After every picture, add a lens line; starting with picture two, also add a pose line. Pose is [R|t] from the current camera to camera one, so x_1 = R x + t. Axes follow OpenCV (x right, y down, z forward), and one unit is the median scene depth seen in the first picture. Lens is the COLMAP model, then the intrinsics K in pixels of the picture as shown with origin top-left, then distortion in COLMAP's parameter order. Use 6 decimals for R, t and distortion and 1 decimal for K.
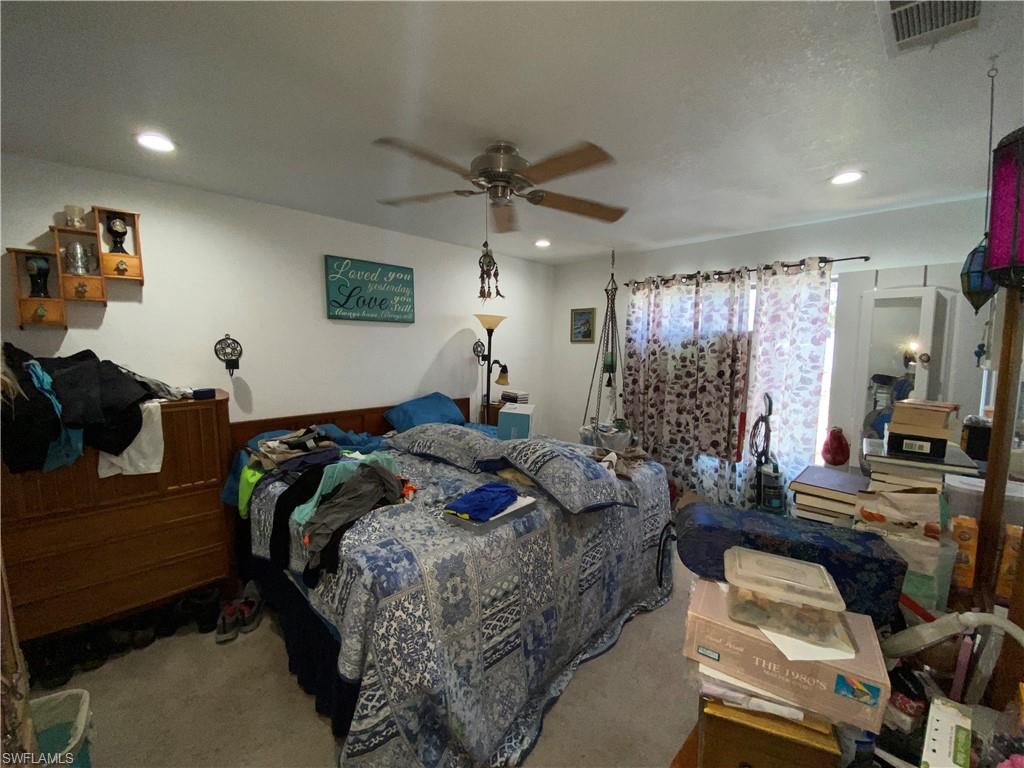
lens RADIAL K [[419.7, 0, 508.8], [0, 419.7, 390.3], [0, 0, 1]] dist [0.056789, -0.033522]
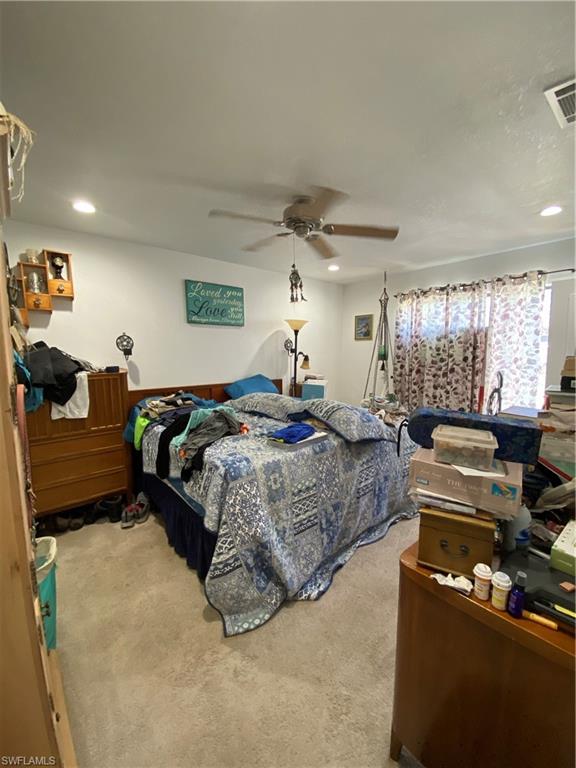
lens RADIAL K [[314.8, 0, 288.0], [0, 314.8, 384.0], [0, 0, 1]] dist [0.056789, -0.033522]
pose [[0.997388, -0.003497, -0.072151, 0.003953], [0.003322, 0.999991, -0.002533, 0.067739], [0.072160, 0.002287, 0.997390, -0.107062]]
